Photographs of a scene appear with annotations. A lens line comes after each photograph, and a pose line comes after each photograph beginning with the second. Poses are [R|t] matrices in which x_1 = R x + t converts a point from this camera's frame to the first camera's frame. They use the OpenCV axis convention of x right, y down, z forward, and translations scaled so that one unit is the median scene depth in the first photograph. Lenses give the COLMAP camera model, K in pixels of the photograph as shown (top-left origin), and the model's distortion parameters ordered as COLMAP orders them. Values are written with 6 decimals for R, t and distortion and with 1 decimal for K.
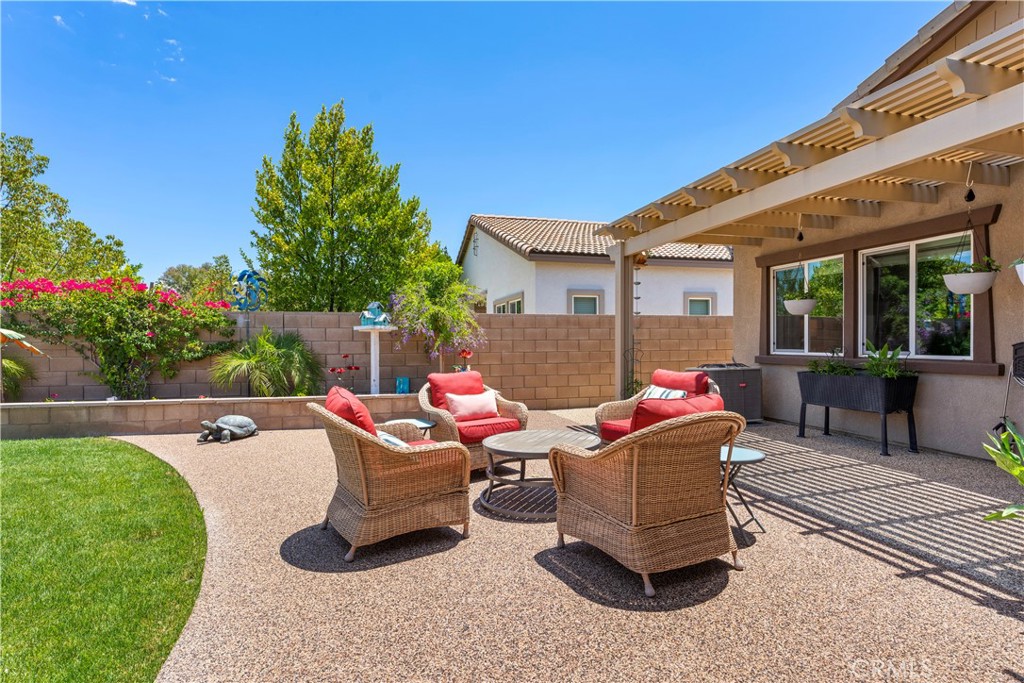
lens RADIAL K [[527.4, 0, 512.0], [0, 527.4, 341.5], [0, 0, 1]] dist [-0.002686, 0.000016]
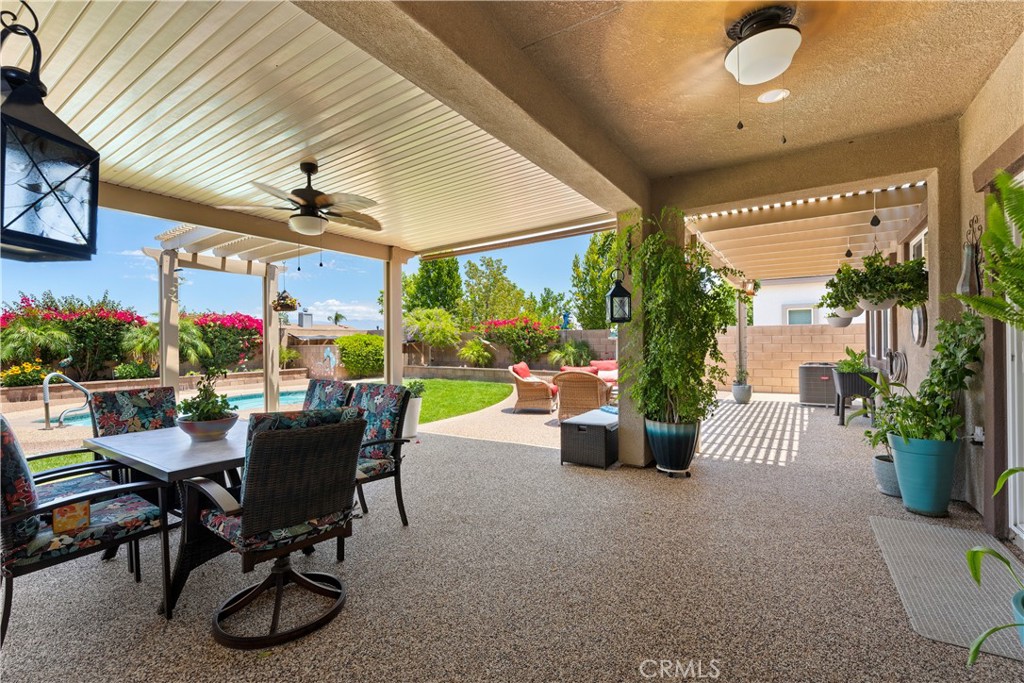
lens RADIAL K [[445.3, 0, 514.7], [0, 445.3, 340.8], [0, 0, 1]] dist [-0.001591, -0.000090]
pose [[0.669498, -0.004680, -0.742799, 0.716601], [0.002792, 0.999989, -0.003784, -0.011495], [0.742809, 0.000459, 0.669503, -0.346105]]
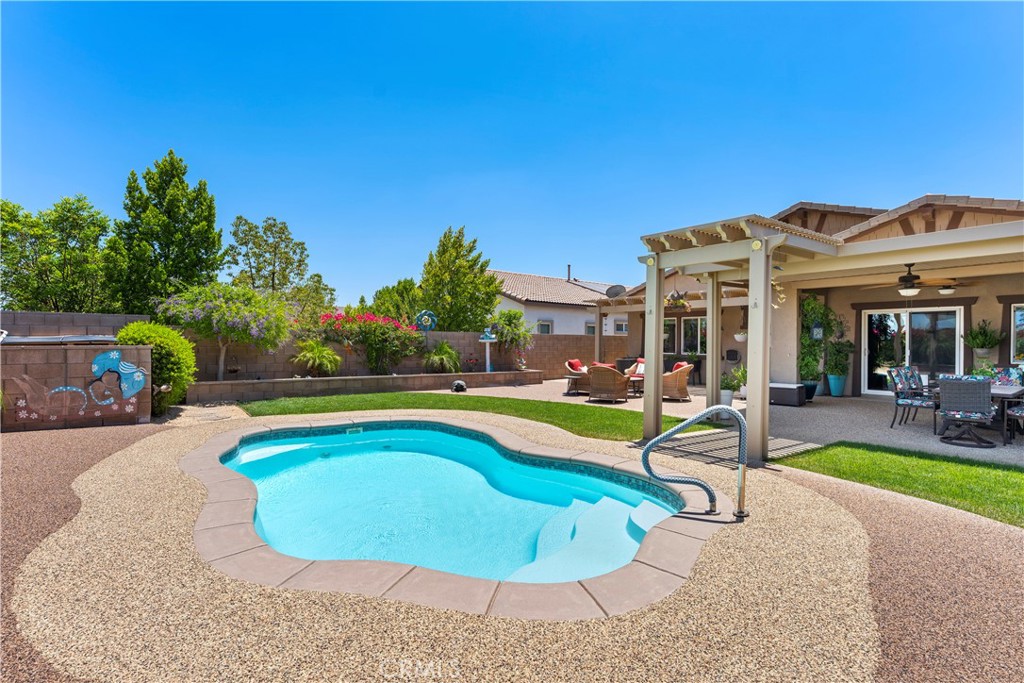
lens RADIAL K [[474.7, 0, 514.1], [0, 474.7, 344.3], [0, 0, 1]] dist [0.000626, -0.000127]
pose [[0.917103, 0.009395, 0.398540, -0.987062], [-0.010439, 0.999945, 0.000450, -0.013690], [-0.398514, -0.004573, 0.917151, -0.823155]]
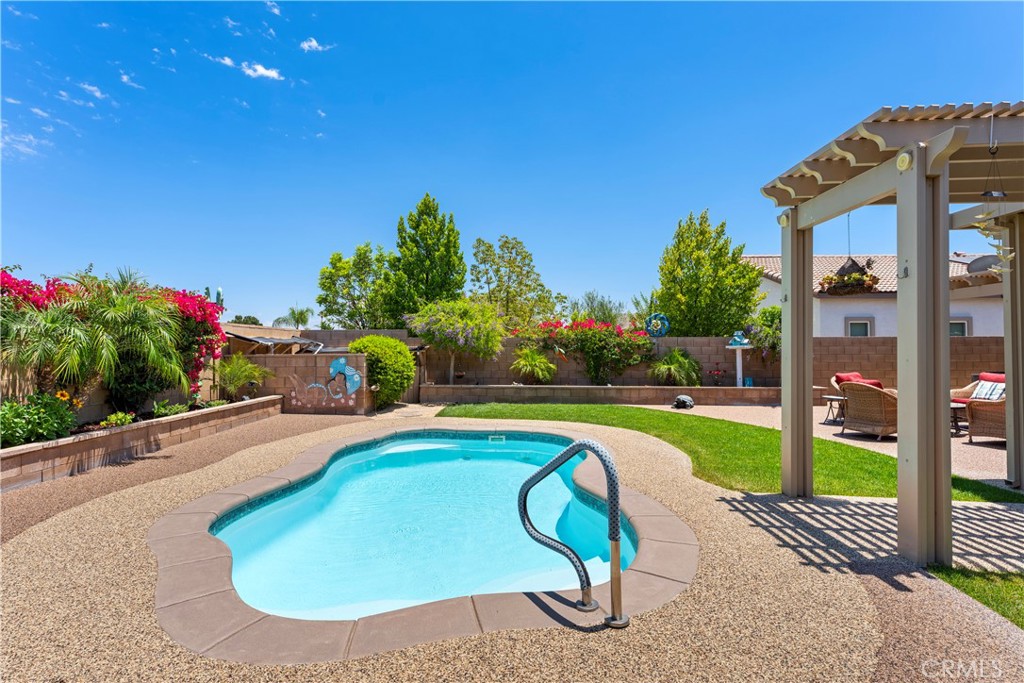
lens RADIAL K [[510.7, 0, 505.1], [0, 510.7, 343.6], [0, 0, 1]] dist [0.000394, -0.000314]
pose [[0.959564, -0.000287, -0.281489, -0.554492], [-0.003785, 0.999896, -0.013922, -0.011894], [0.281464, 0.014424, 0.959463, -0.799382]]
